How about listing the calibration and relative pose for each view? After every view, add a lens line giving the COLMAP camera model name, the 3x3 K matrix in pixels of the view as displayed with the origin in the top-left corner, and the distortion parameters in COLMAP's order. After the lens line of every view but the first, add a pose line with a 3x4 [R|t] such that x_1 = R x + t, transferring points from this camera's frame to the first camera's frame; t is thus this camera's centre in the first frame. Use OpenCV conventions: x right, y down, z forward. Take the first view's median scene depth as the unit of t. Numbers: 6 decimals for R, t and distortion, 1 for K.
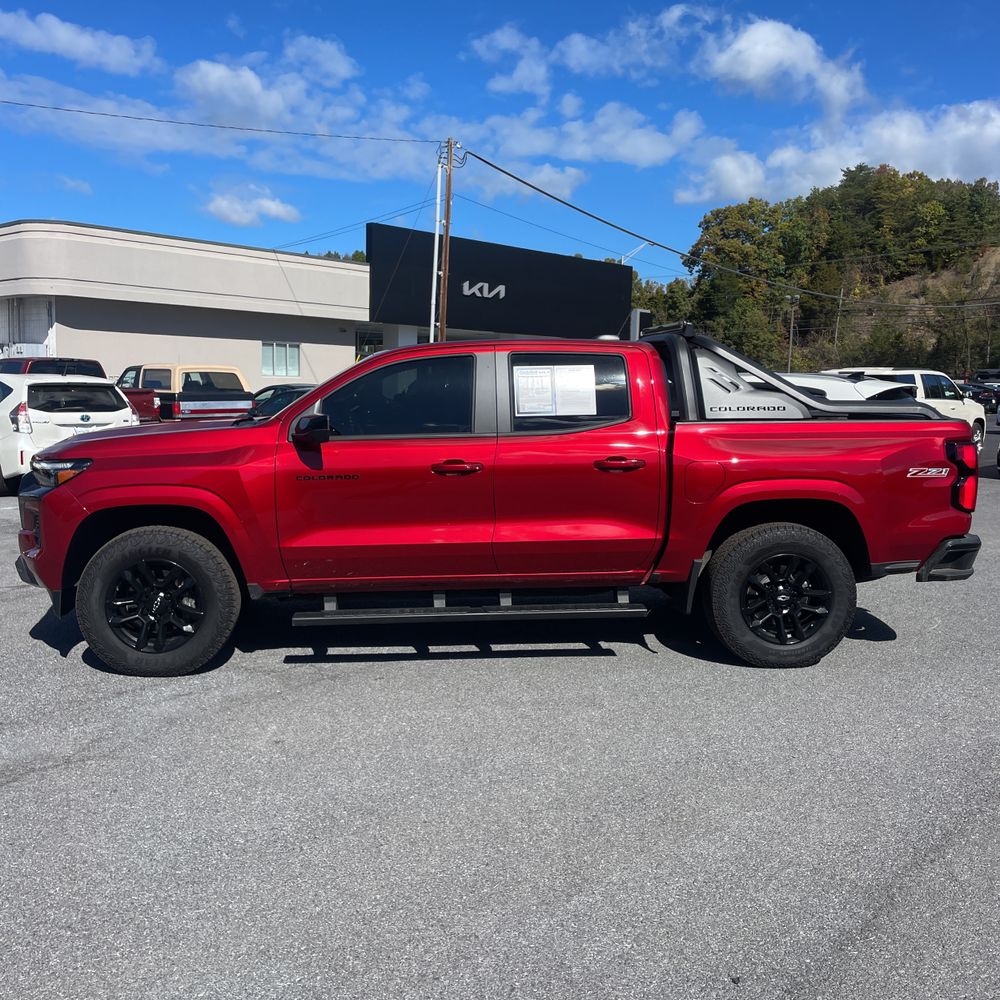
lens RADIAL K [[1035.1, 0, 497.6], [0, 1035.1, 510.1], [0, 0, 1]] dist [0.024105, 0.000000]
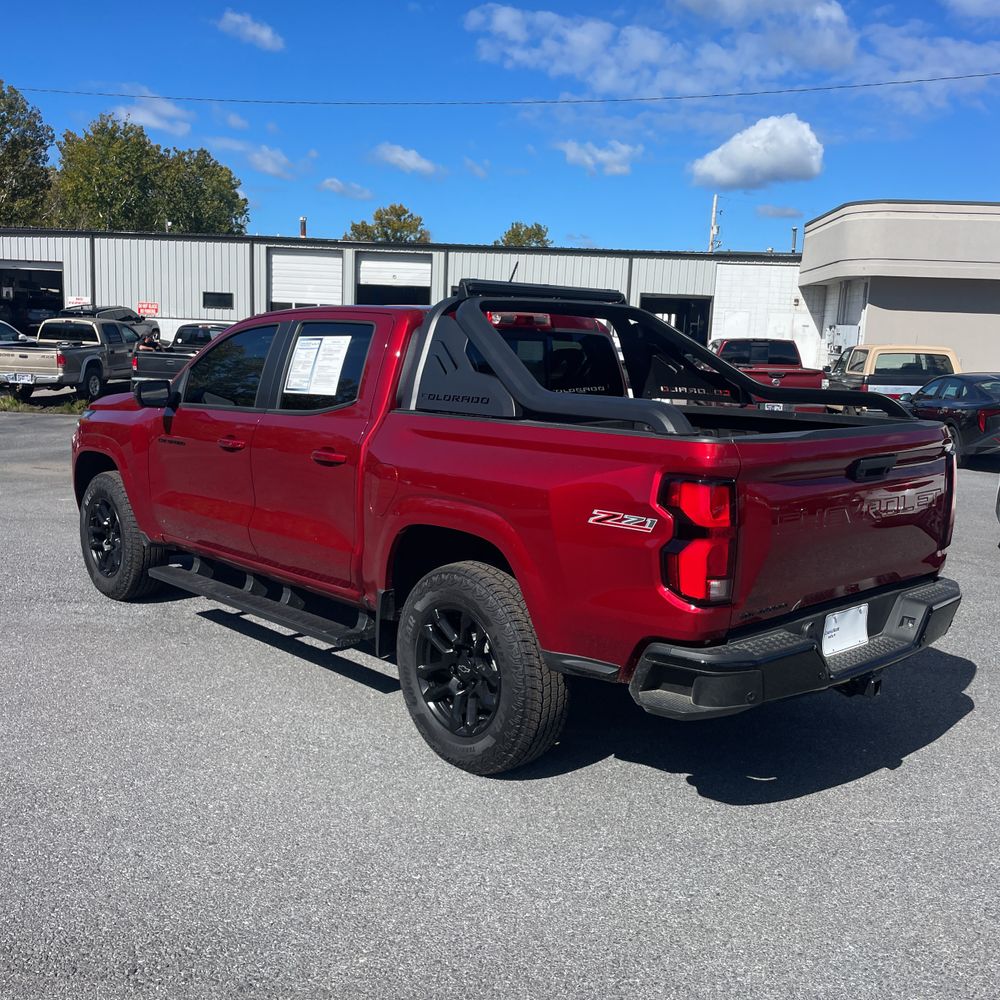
lens RADIAL K [[1035.1, 0, 490.0], [0, 1035.1, 507.9], [0, 0, 1]] dist [0.024105, 0.000000]
pose [[0.612112, 0.131385, -0.779780, 0.204140], [-0.120688, 0.990070, 0.072079, -0.018980], [0.781507, 0.049990, 0.621890, 0.141348]]
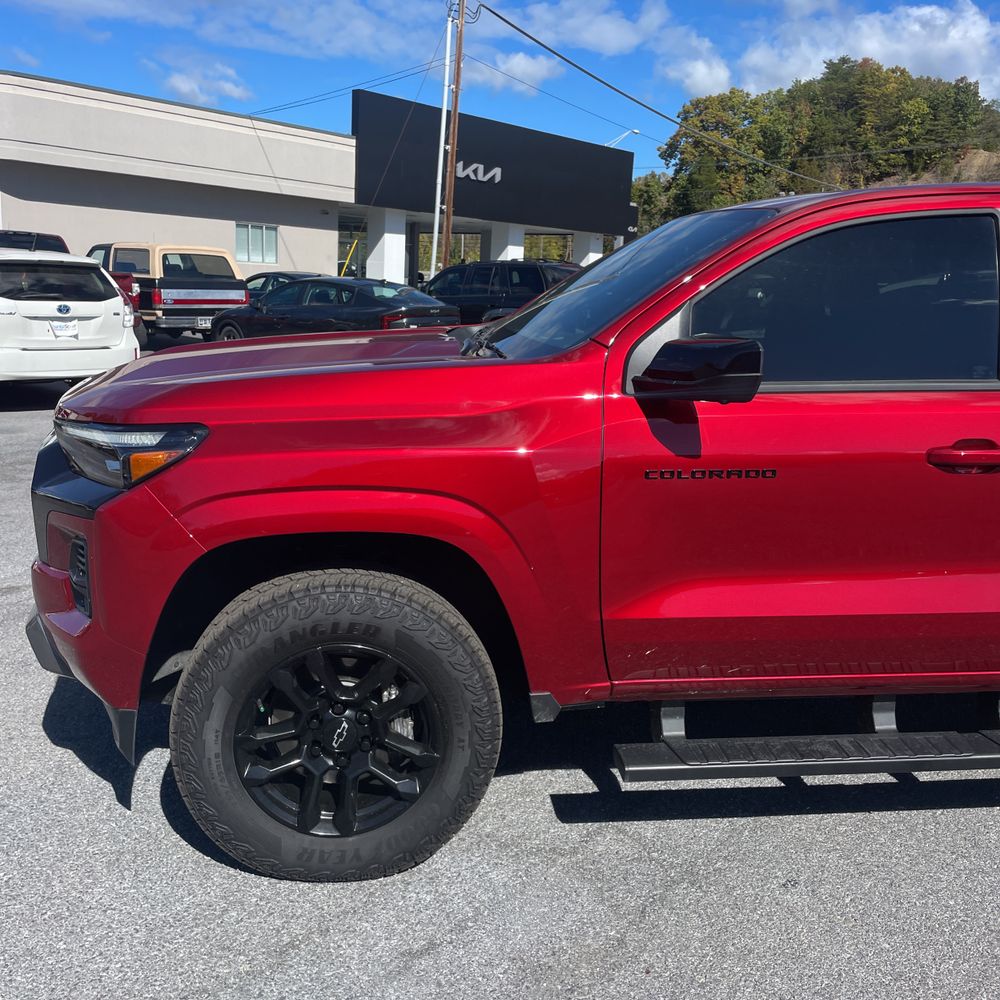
lens RADIAL K [[1035.1, 0, 498.3], [0, 1035.1, 495.4], [0, 0, 1]] dist [0.024105, 0.000000]
pose [[0.998530, 0.017923, 0.051156, -0.066917], [-0.022210, 0.996176, 0.084498, -0.014039], [-0.049446, -0.085510, 0.995110, 0.126890]]
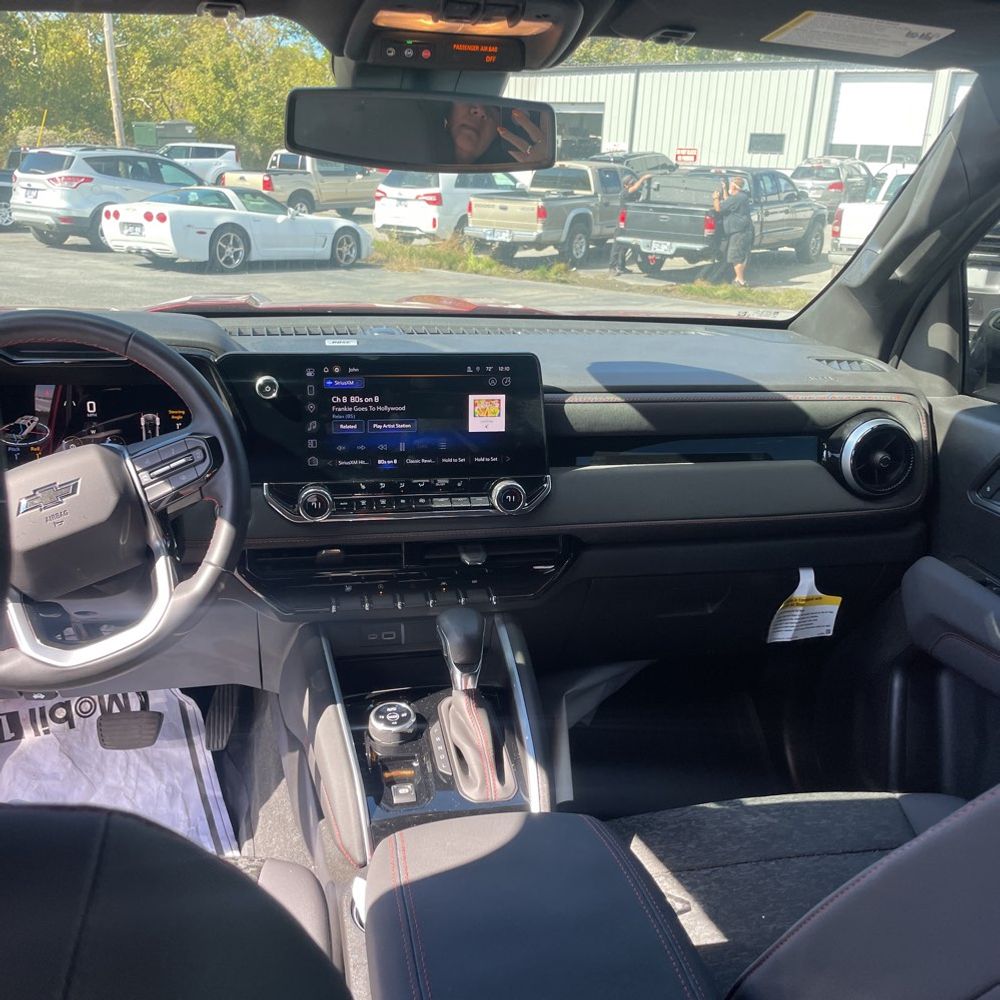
lens RADIAL K [[1035.1, 0, 499.1], [0, 1035.1, 537.9], [0, 0, 1]] dist [0.024105, 0.000000]
pose [[0.147278, 0.318205, -0.936512, 0.180529], [-0.158257, 0.942220, 0.295257, -0.020633], [0.976352, 0.104724, 0.189126, 0.156824]]
